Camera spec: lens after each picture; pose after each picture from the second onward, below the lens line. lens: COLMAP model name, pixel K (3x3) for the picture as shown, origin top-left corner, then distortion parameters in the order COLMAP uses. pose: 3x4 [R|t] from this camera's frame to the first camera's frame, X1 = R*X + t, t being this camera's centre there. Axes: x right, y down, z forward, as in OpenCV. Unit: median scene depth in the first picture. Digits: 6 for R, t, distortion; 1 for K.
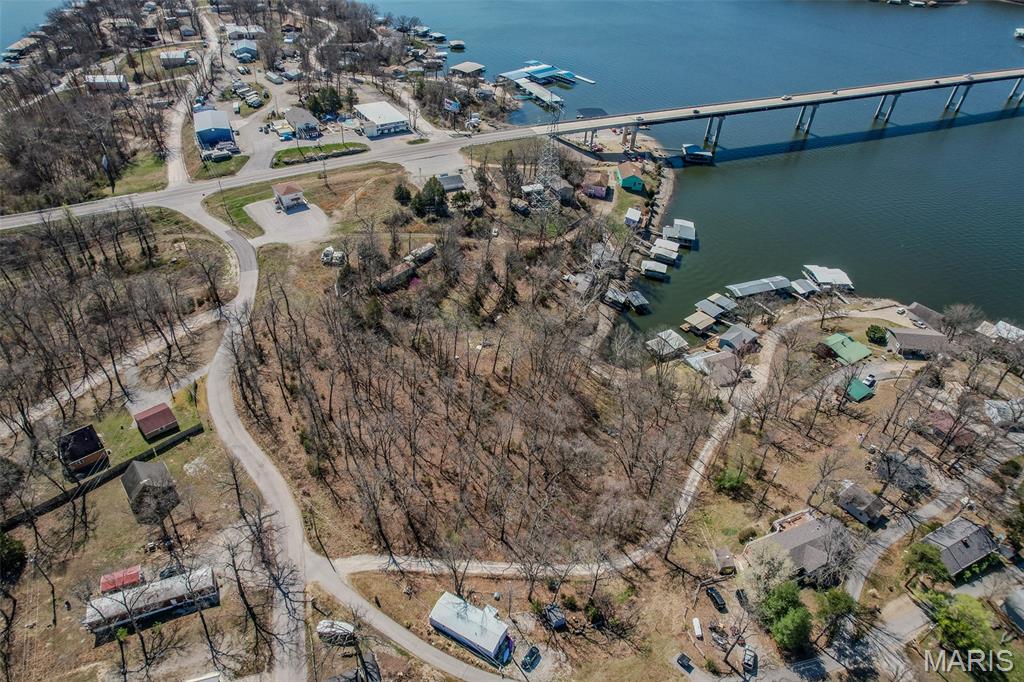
lens RADIAL K [[660.4, 0, 517.6], [0, 660.4, 341.5], [0, 0, 1]] dist [-0.086065, 0.082377]
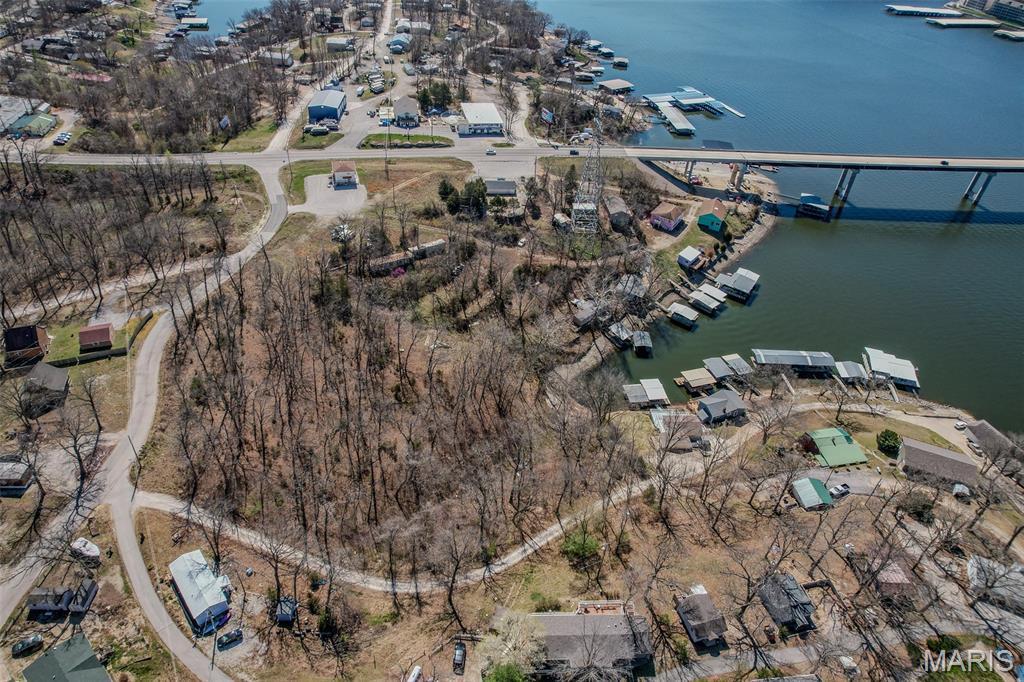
lens RADIAL K [[660.4, 0, 517.6], [0, 660.4, 341.5], [0, 0, 1]] dist [-0.086065, 0.082377]
pose [[0.933891, 0.222196, -0.280136, 0.274857], [-0.229269, 0.973333, 0.007704, -0.029038], [0.274377, 0.057032, 0.959929, 0.065463]]
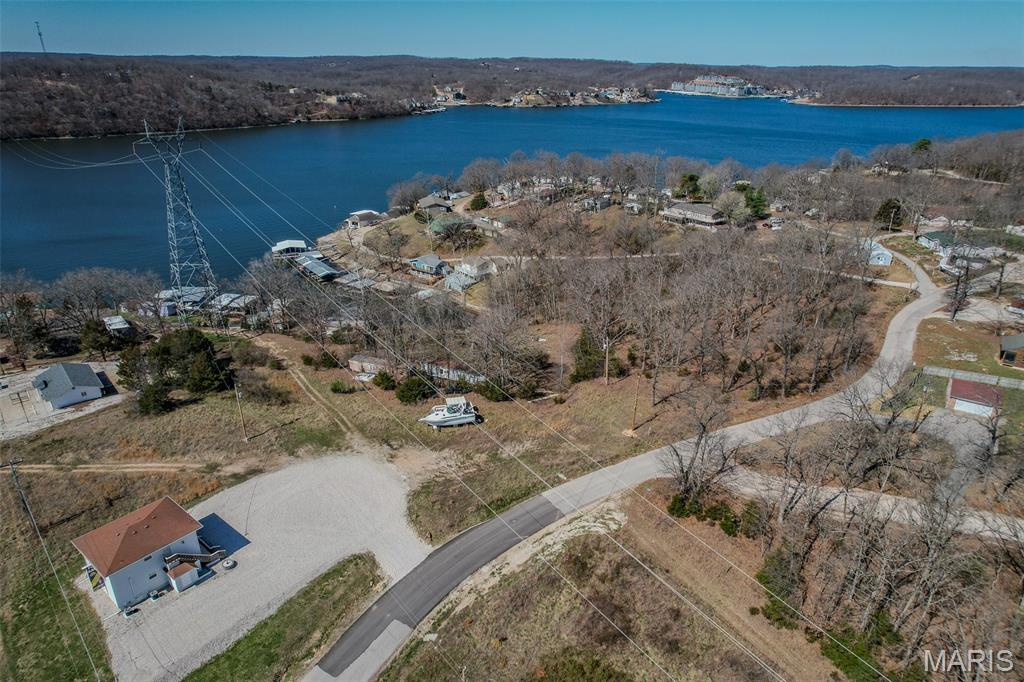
lens RADIAL K [[656.7, 0, 518.2], [0, 656.7, 344.2], [0, 0, 1]] dist [-0.087281, 0.081492]
pose [[-0.251492, -0.448463, 0.857690, -0.607388], [0.577390, 0.641694, 0.504826, -0.336664], [-0.776771, 0.622181, 0.097557, 0.772415]]
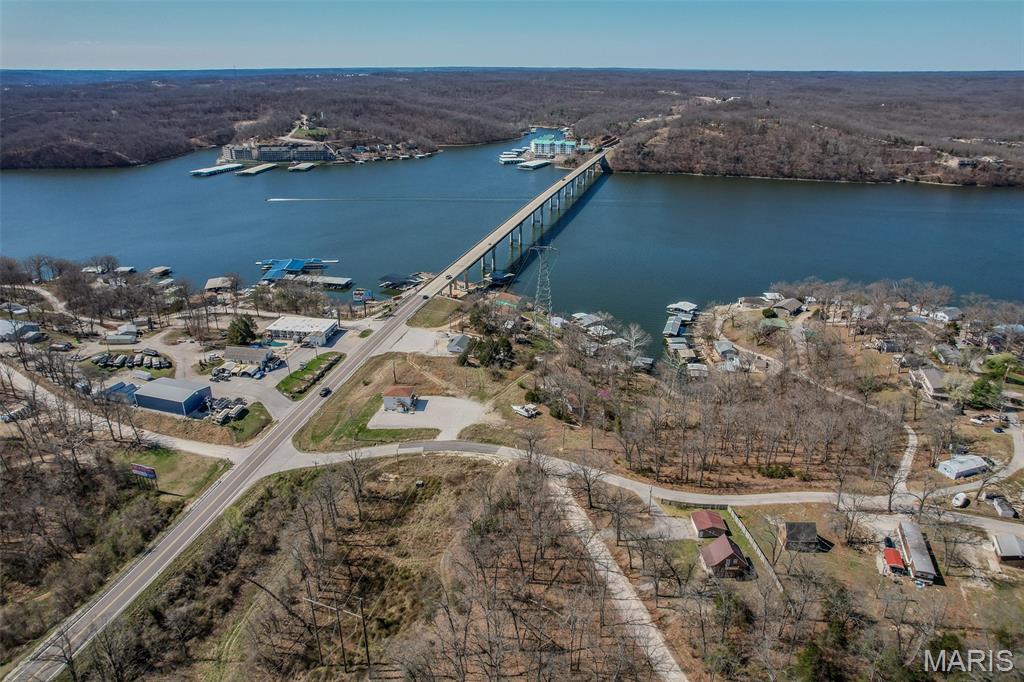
lens RADIAL K [[676.2, 0, 517.5], [0, 676.2, 341.5], [0, 0, 1]] dist [-0.078826, 0.069327]
pose [[0.660064, -0.344505, 0.667556, -0.878276], [0.496230, 0.867117, -0.043170, -0.165638], [-0.563977, 0.359756, 0.743307, 0.115674]]
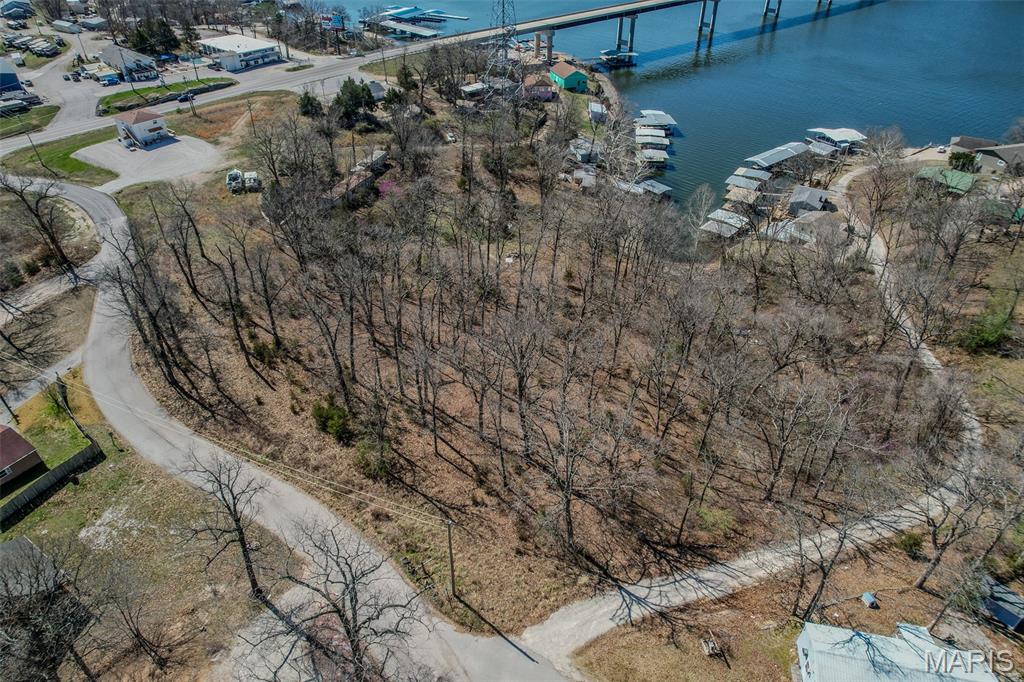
lens RADIAL K [[660.4, 0, 517.6], [0, 660.4, 341.5], [0, 0, 1]] dist [-0.086065, 0.082377]
pose [[0.955232, -0.217153, 0.200939, -0.163777], [0.221255, 0.975214, 0.002091, 0.072706], [-0.196413, 0.042461, 0.979601, 0.286257]]
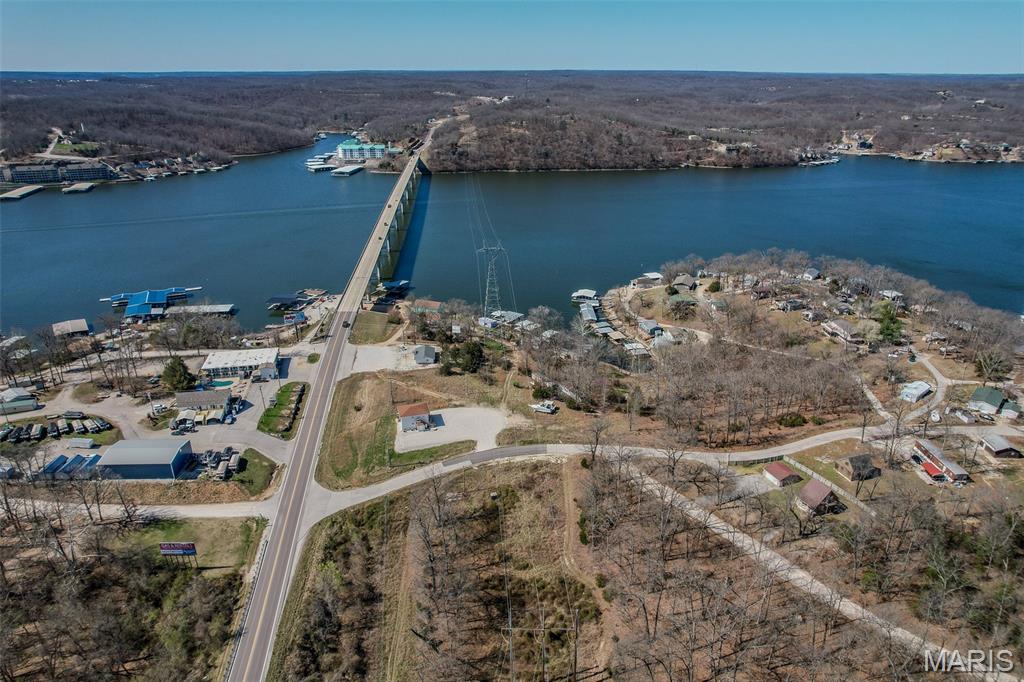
lens RADIAL K [[670.5, 0, 518.0], [0, 670.5, 344.9], [0, 0, 1]] dist [-0.084464, 0.080252]
pose [[0.362705, -0.418169, 0.832814, -1.050265], [0.594065, 0.792299, 0.139100, -0.349979], [-0.718006, 0.444293, 0.535791, 0.332251]]
